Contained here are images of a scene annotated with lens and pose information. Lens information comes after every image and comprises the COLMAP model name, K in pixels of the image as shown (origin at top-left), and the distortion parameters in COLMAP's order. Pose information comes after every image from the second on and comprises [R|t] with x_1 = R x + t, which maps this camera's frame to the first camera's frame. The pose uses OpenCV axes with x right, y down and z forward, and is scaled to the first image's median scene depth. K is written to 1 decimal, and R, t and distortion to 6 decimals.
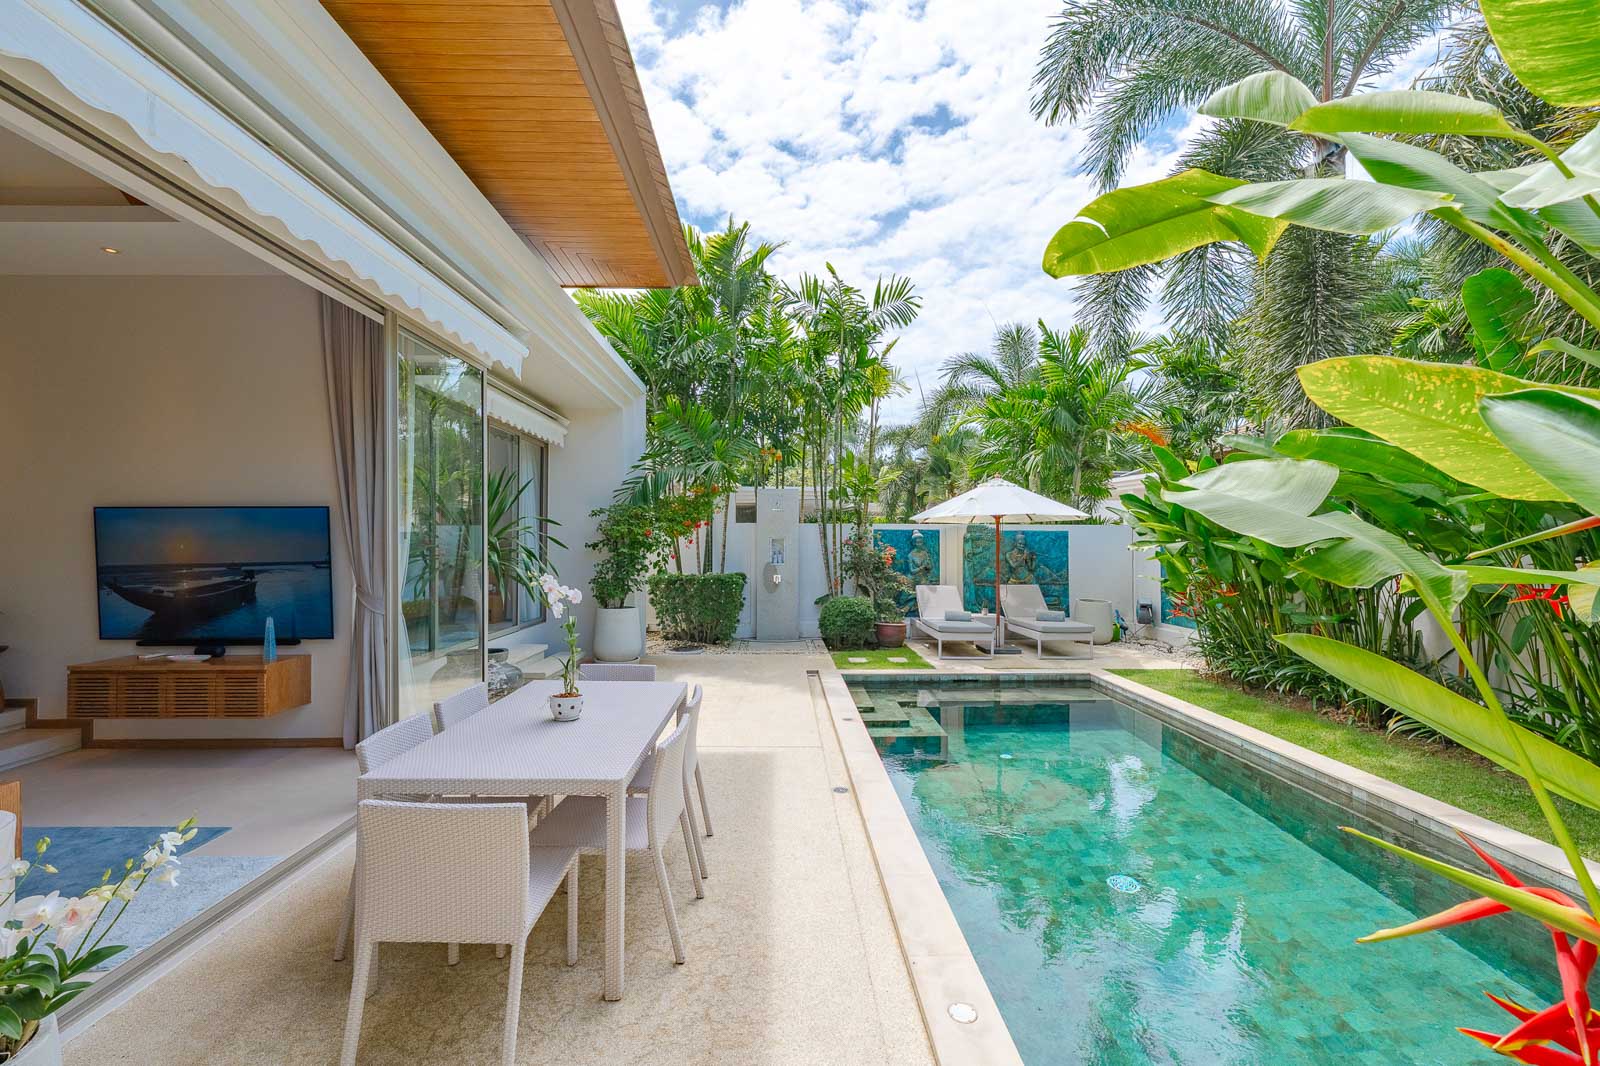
lens RADIAL K [[644.9, 0, 801.2], [0, 644.9, 541.4], [0, 0, 1]] dist [0.001495, 0.000405]
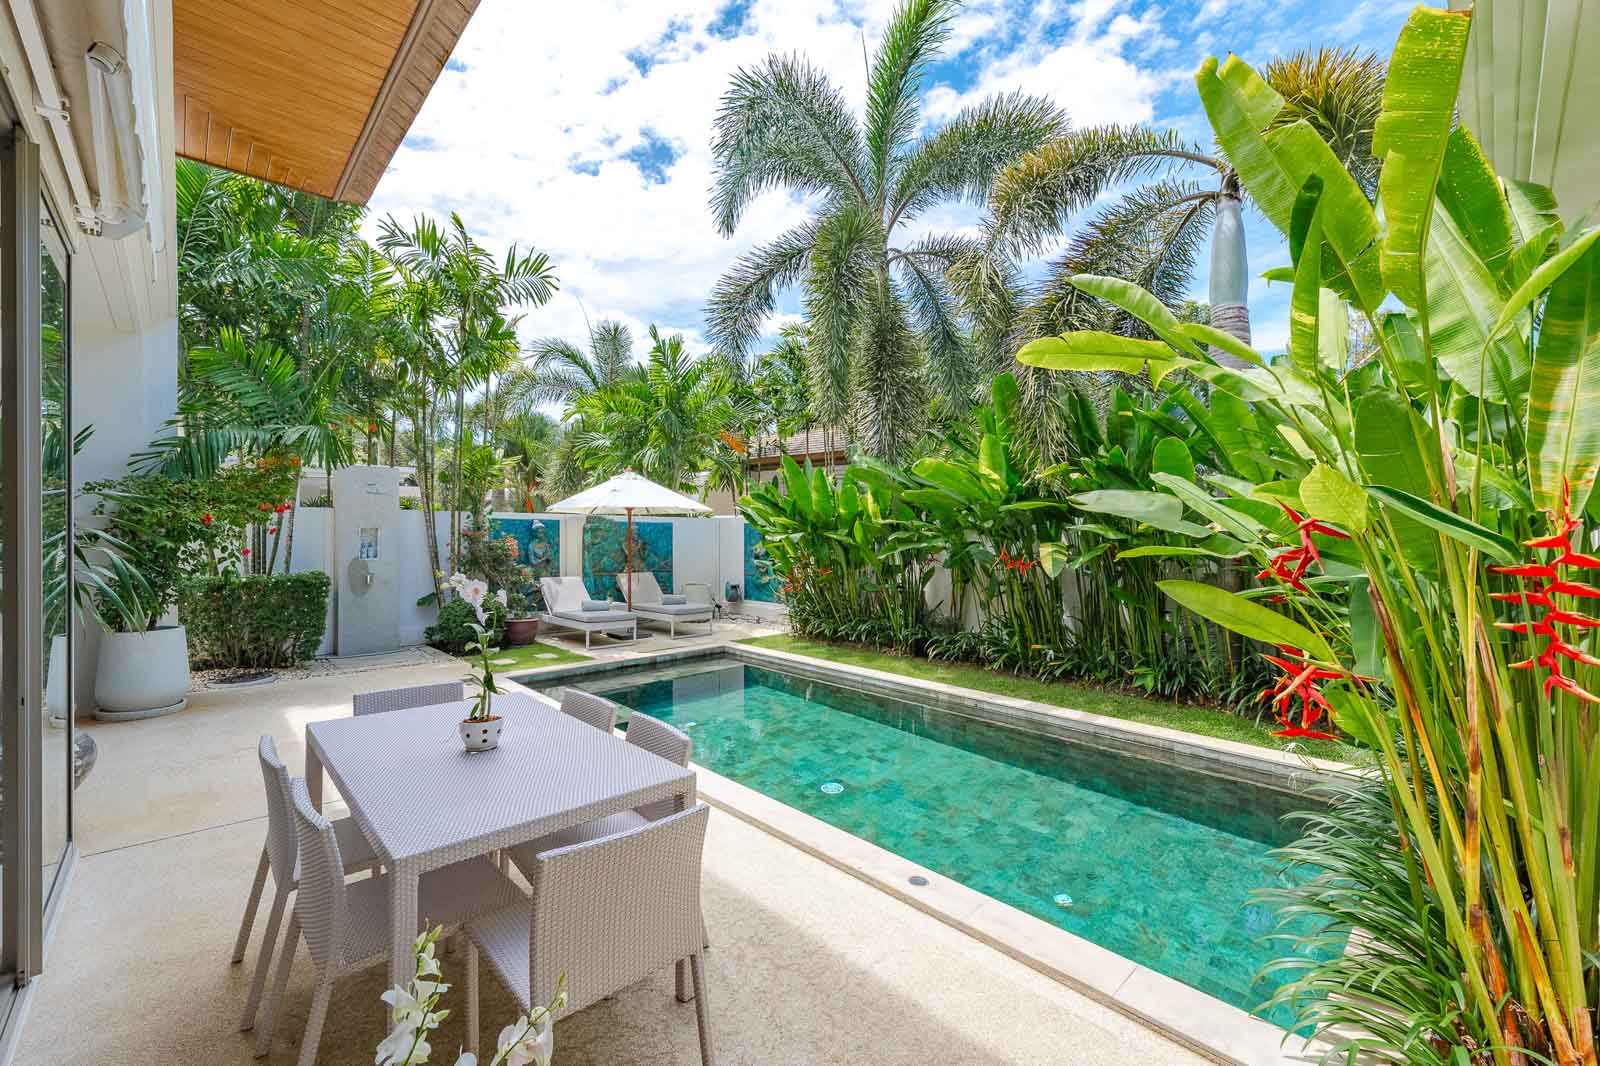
lens RADIAL K [[644.9, 0, 801.0], [0, 644.9, 534.9], [0, 0, 1]] dist [0.001495, 0.000405]
pose [[0.746969, -0.001670, 0.664857, -0.169954], [-0.001811, 0.999988, 0.004546, -0.000574], [-0.664857, -0.004600, 0.746957, 0.031730]]
